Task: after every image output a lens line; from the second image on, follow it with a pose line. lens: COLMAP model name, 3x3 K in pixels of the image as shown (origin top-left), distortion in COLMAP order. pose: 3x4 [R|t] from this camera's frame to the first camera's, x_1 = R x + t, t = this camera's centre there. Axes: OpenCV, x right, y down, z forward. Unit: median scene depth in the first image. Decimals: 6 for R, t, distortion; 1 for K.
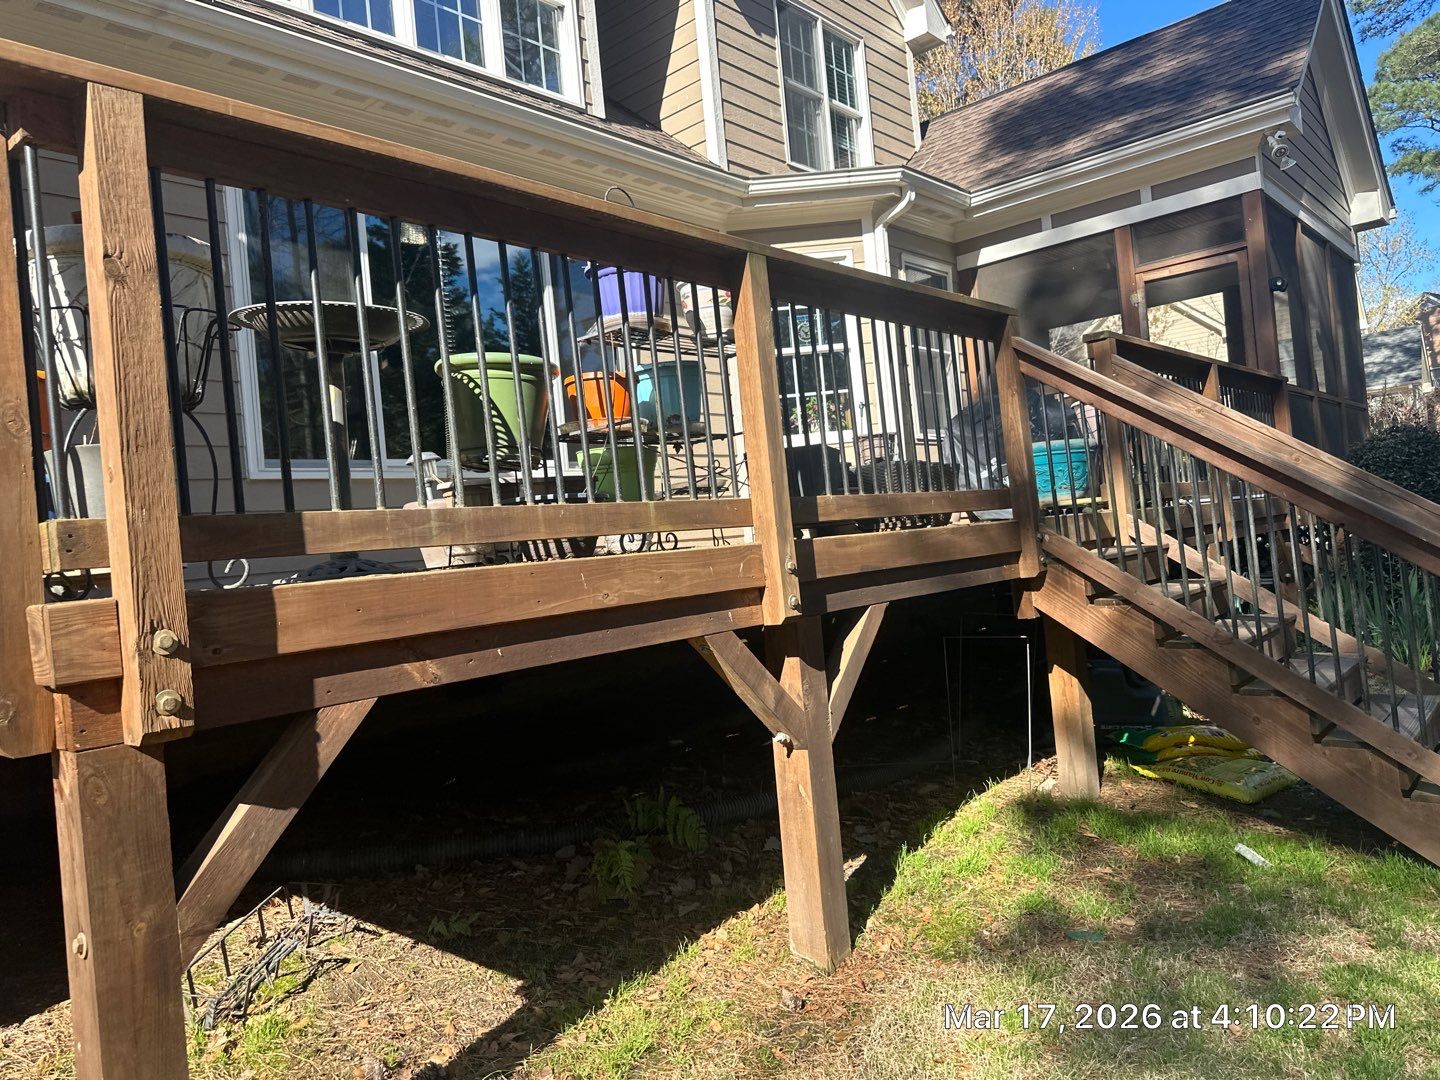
lens RADIAL K [[1075.7, 0, 711.2], [0, 1075.7, 535.0], [0, 0, 1]] dist [0.027525, -0.035561]
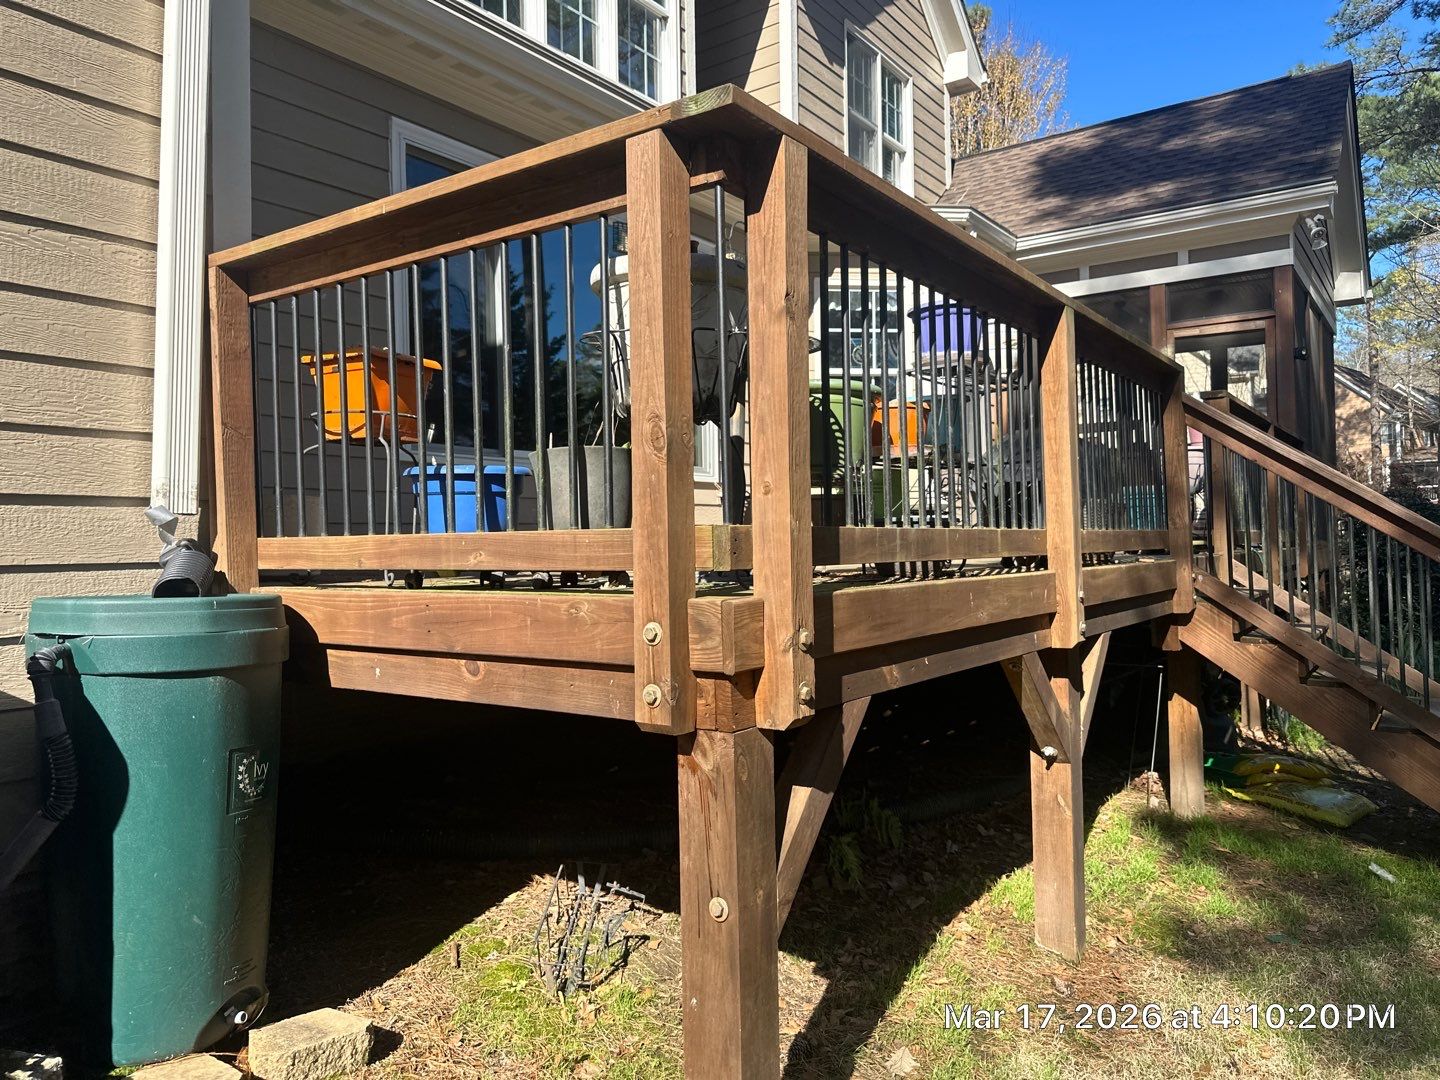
lens RADIAL K [[1075.7, 0, 734.0], [0, 1075.7, 534.2], [0, 0, 1]] dist [0.027525, -0.035561]
pose [[0.991148, 0.074700, 0.109754, -0.249058], [-0.074336, 0.997206, -0.007416, 0.001489], [-0.110002, -0.000808, 0.993931, -0.035469]]
